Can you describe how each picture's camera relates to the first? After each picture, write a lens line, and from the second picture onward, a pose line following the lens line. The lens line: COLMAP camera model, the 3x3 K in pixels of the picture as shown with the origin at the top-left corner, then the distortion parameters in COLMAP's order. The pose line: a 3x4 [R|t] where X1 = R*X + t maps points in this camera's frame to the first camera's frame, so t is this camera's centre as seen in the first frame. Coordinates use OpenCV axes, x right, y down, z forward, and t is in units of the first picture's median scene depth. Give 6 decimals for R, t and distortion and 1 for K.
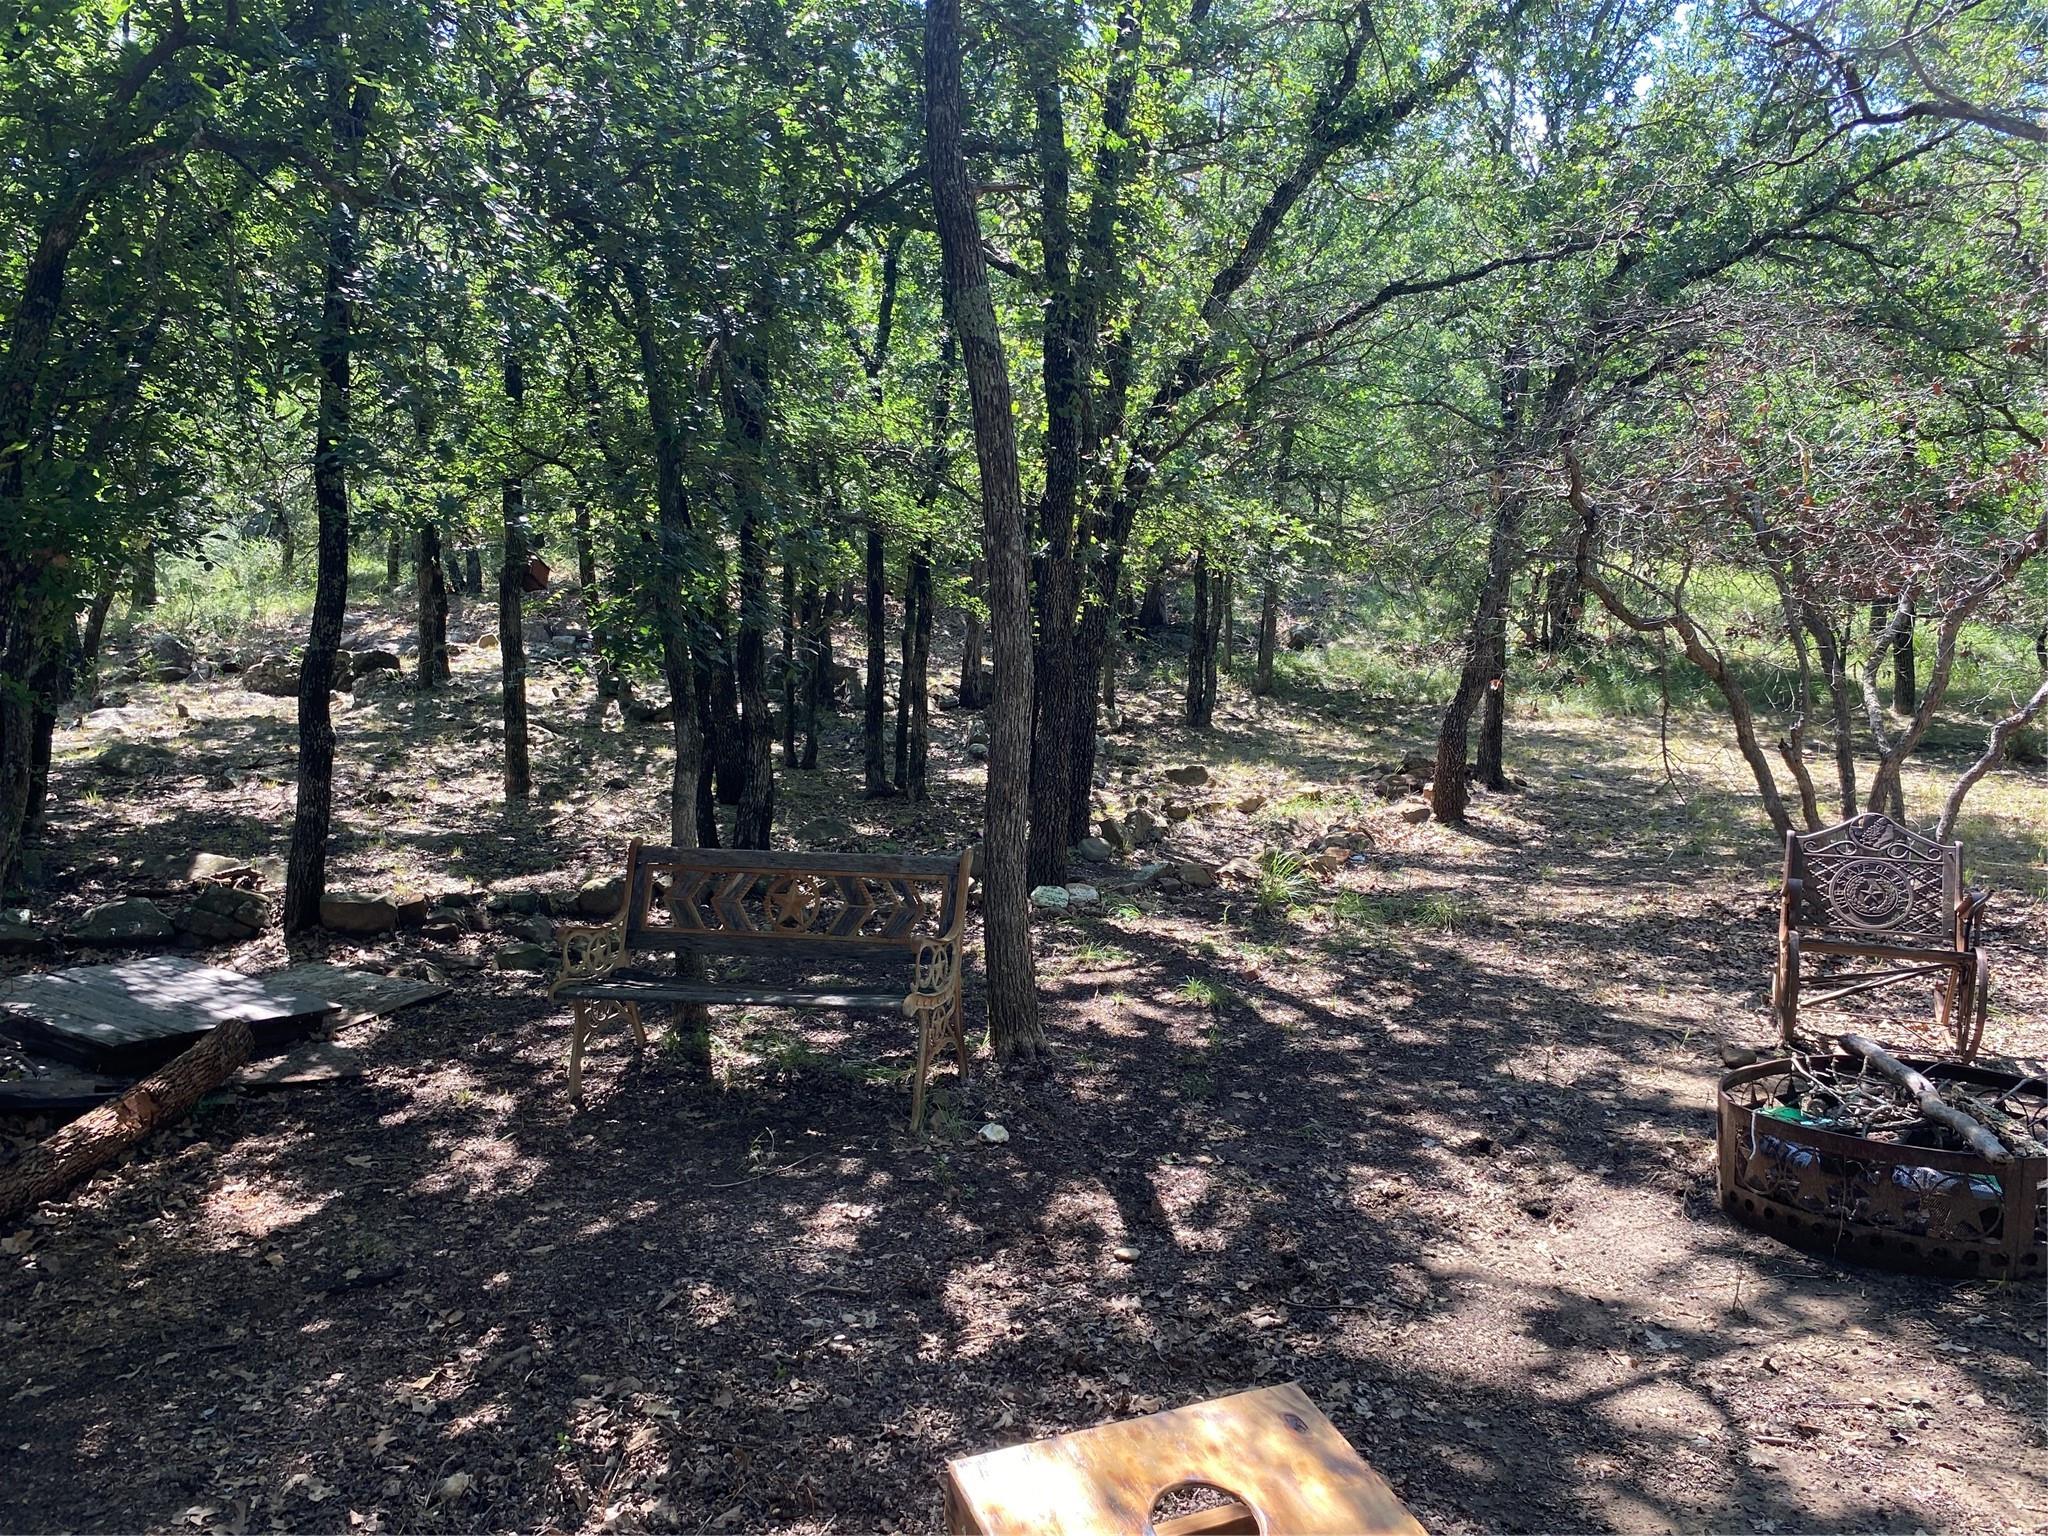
lens RADIAL K [[1557.6, 0, 1042.6], [0, 1557.6, 755.2], [0, 0, 1]] dist [0.006266, -0.001068]
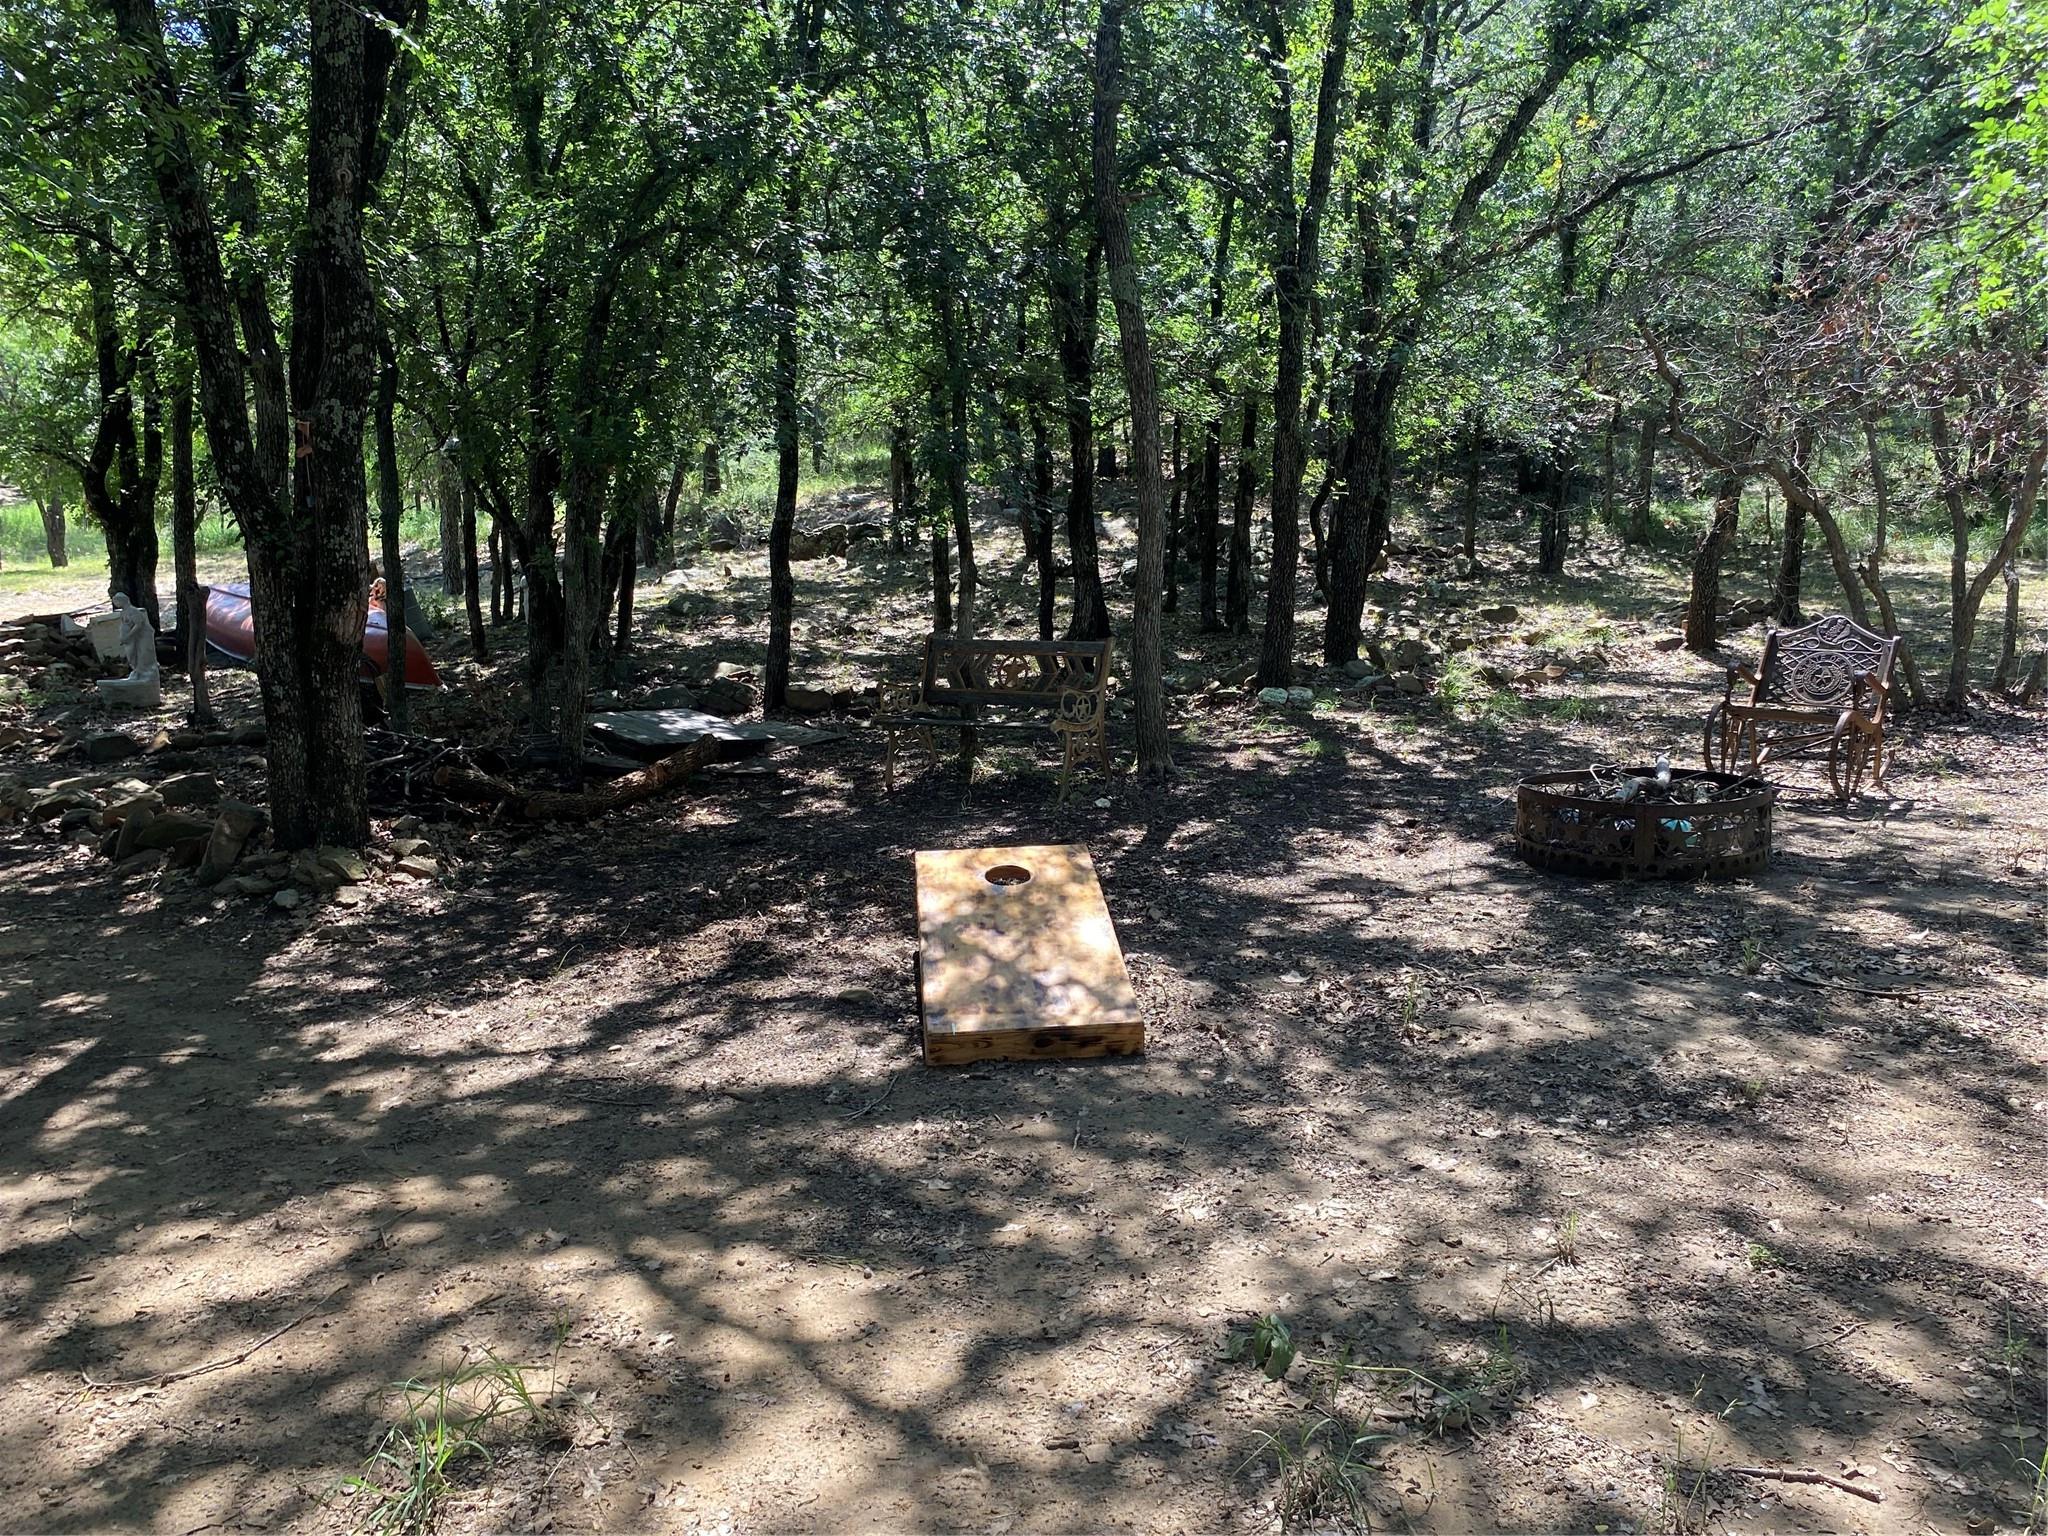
lens RADIAL K [[1557.6, 0, 1014.7], [0, 1557.6, 780.6], [0, 0, 1]] dist [0.006266, -0.001068]
pose [[0.939298, 0.030191, -0.341772, 0.179445], [0.004265, 0.995017, 0.099617, 0.021785], [0.343076, -0.095028, 0.934488, -0.231380]]
